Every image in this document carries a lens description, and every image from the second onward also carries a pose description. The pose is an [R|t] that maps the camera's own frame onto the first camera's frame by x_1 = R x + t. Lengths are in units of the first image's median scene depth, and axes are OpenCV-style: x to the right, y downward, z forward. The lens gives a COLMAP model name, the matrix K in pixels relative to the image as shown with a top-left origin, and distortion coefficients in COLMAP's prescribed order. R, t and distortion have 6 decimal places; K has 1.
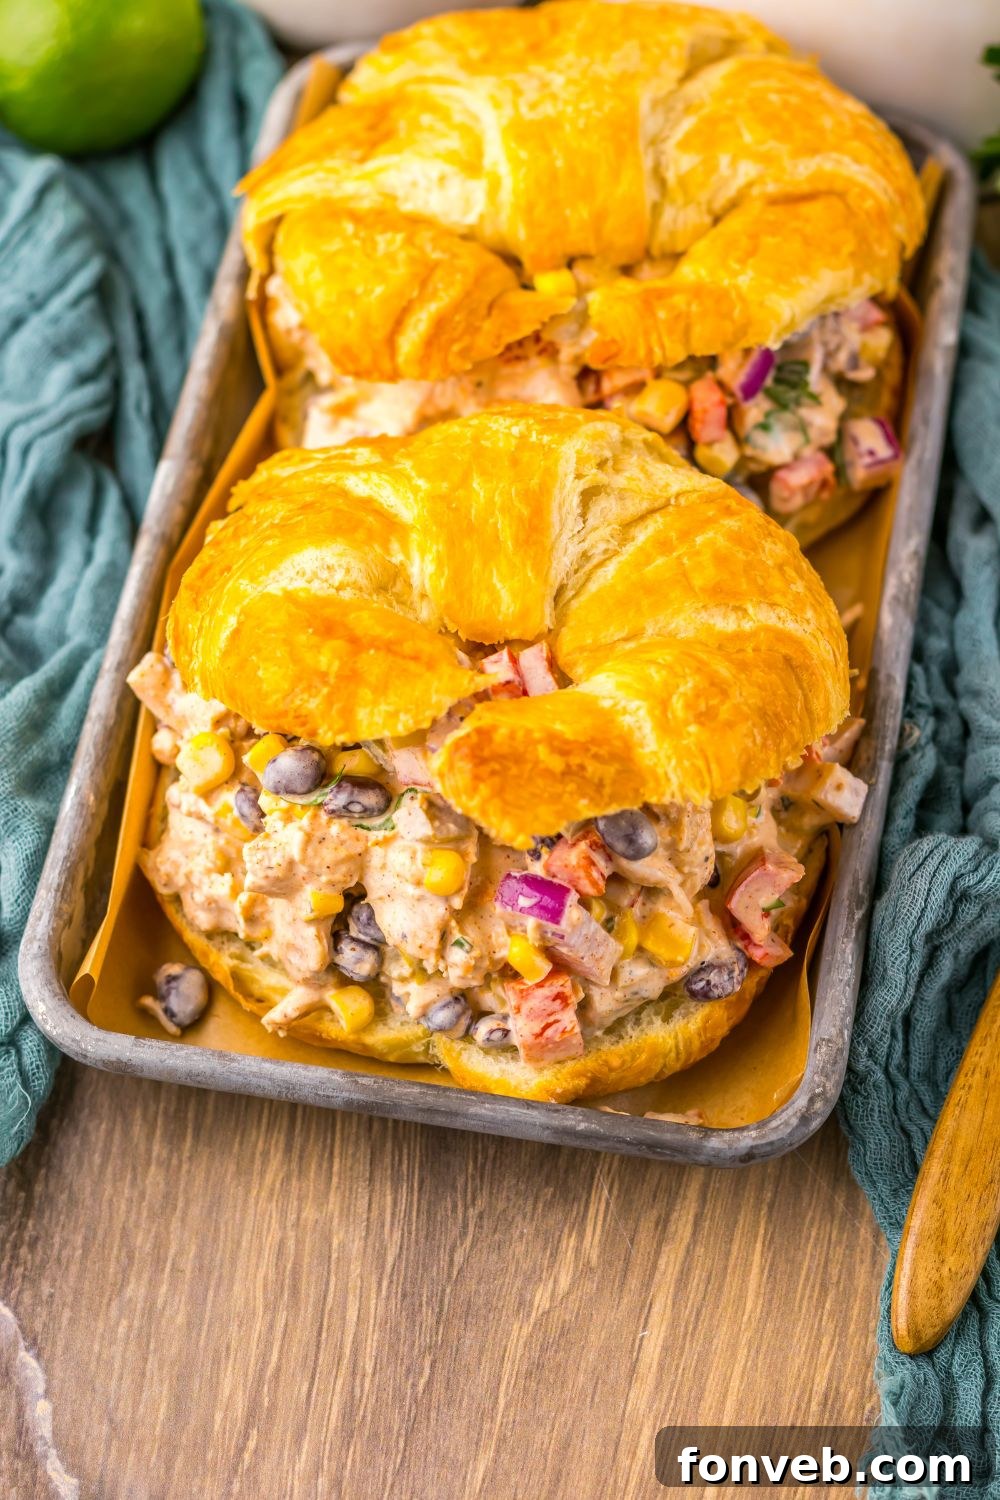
lens RADIAL K [[3739.0, 0, 500.0], [0, 3739.0, 750.0], [0, 0, 1]] dist [-0.096034, -0.170290]
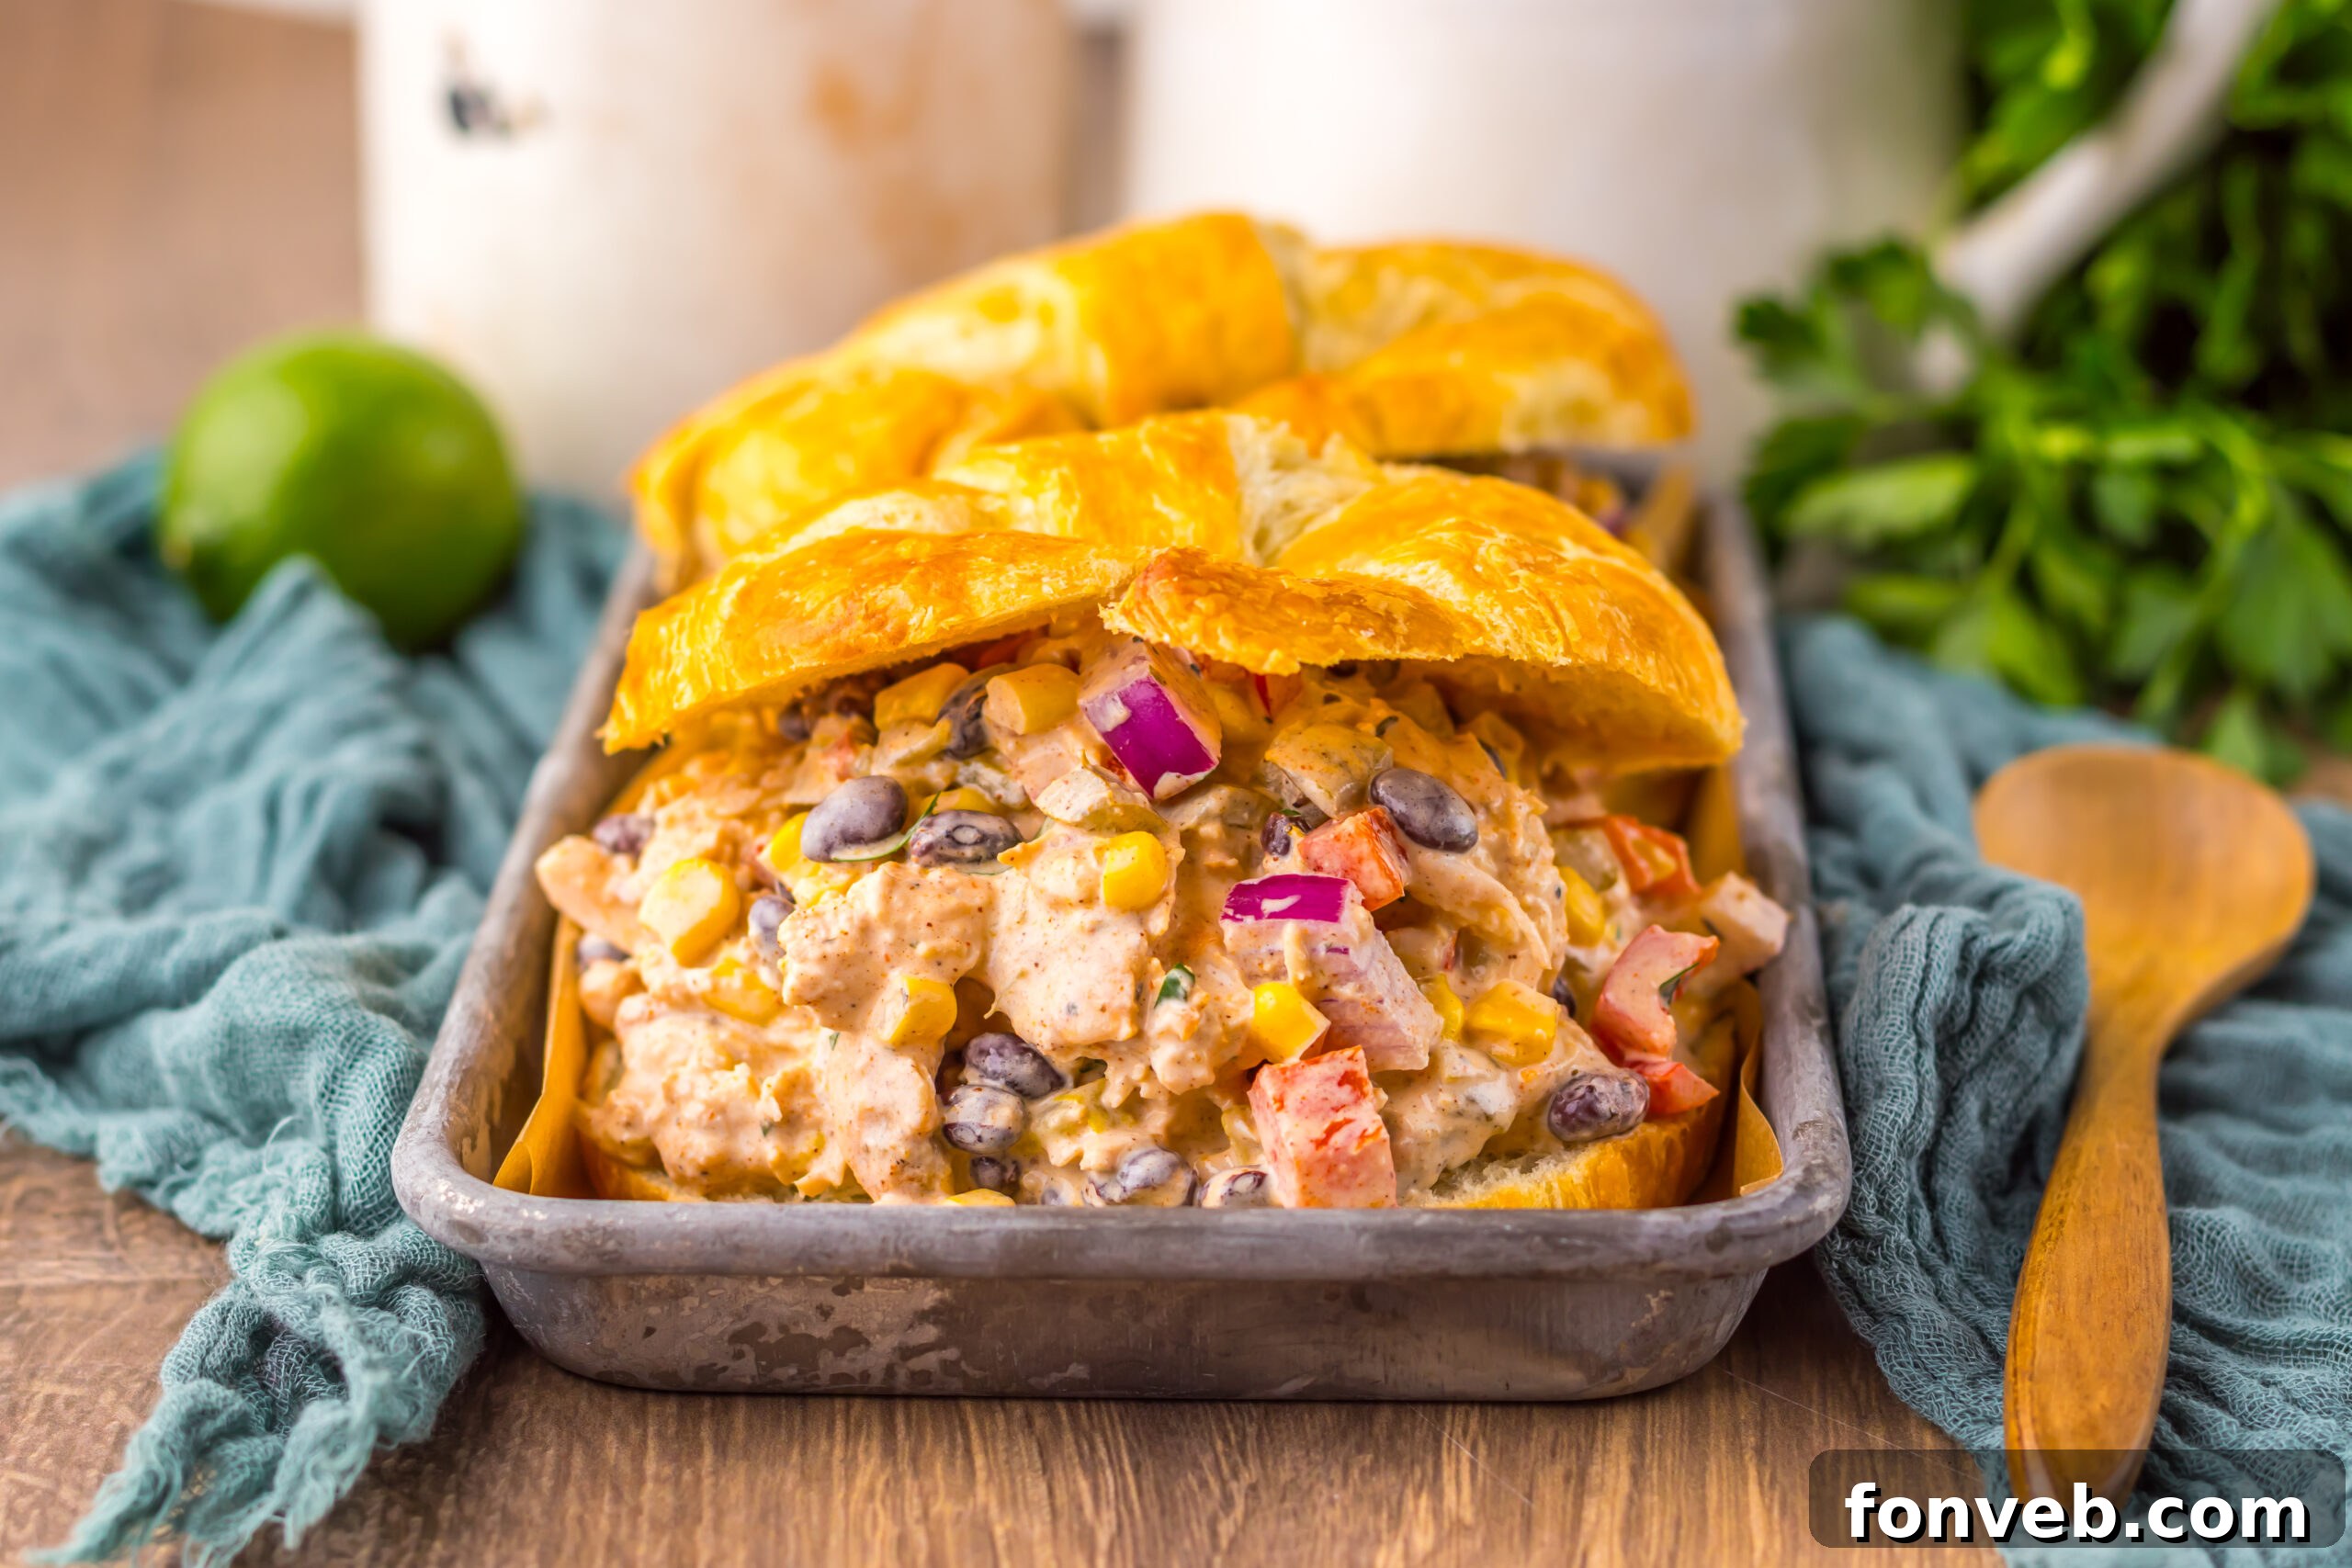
lens RADIAL K [[6007.3, 0, 1176.0], [0, 6007.3, 784.0], [0, 0, 1]] dist [-0.125111, -0.420581]
pose [[0.989958, -0.048980, 0.132602, -0.129258], [0.117909, 0.803535, -0.583463, 0.558438], [-0.077972, 0.593239, 0.801242, 0.224671]]
